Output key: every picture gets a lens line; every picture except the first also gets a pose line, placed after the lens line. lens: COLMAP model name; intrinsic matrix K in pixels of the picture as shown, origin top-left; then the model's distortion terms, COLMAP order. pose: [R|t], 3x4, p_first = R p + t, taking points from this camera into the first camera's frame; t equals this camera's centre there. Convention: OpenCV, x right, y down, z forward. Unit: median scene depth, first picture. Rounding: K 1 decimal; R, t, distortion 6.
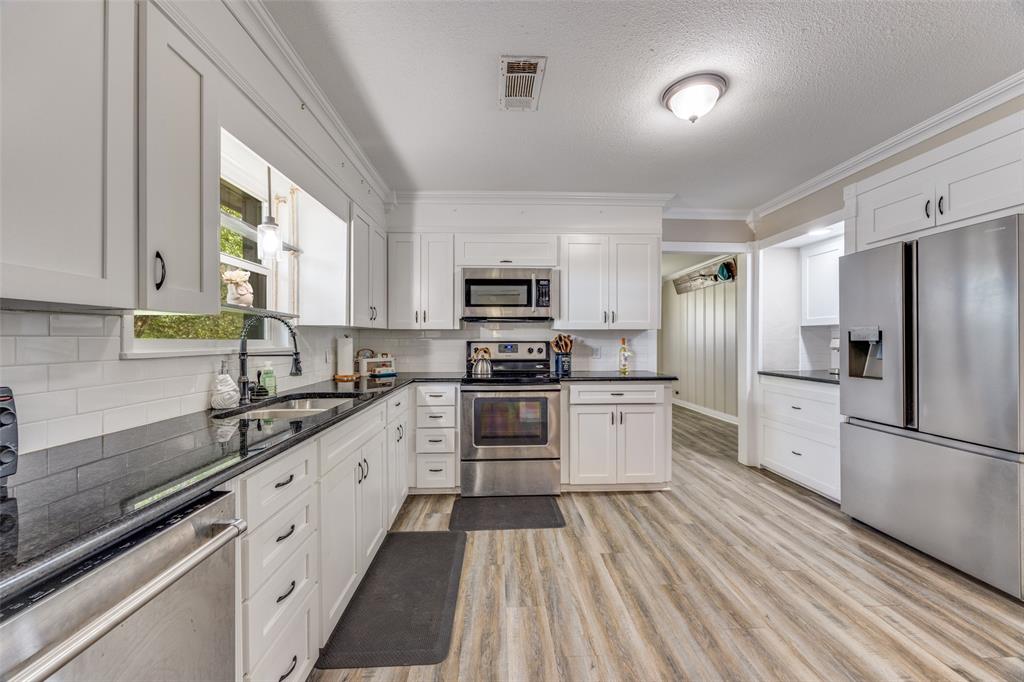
lens RADIAL K [[388.3, 0, 518.2], [0, 388.3, 341.1], [0, 0, 1]] dist [-0.008434, 0.000097]
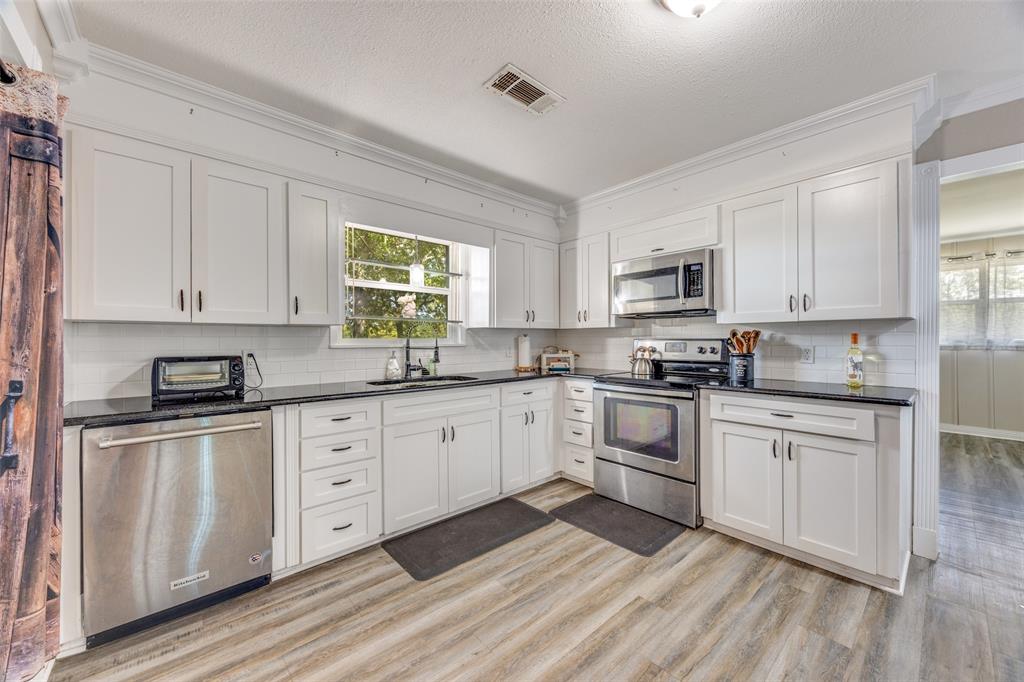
lens RADIAL K [[388.3, 0, 522.4], [0, 388.3, 340.7], [0, 0, 1]] dist [-0.008434, 0.000097]
pose [[0.628223, -0.000191, -0.778034, 0.512793], [0.002248, 0.999996, 0.001570, 0.002481], [0.778030, -0.002735, 0.628221, 0.214542]]
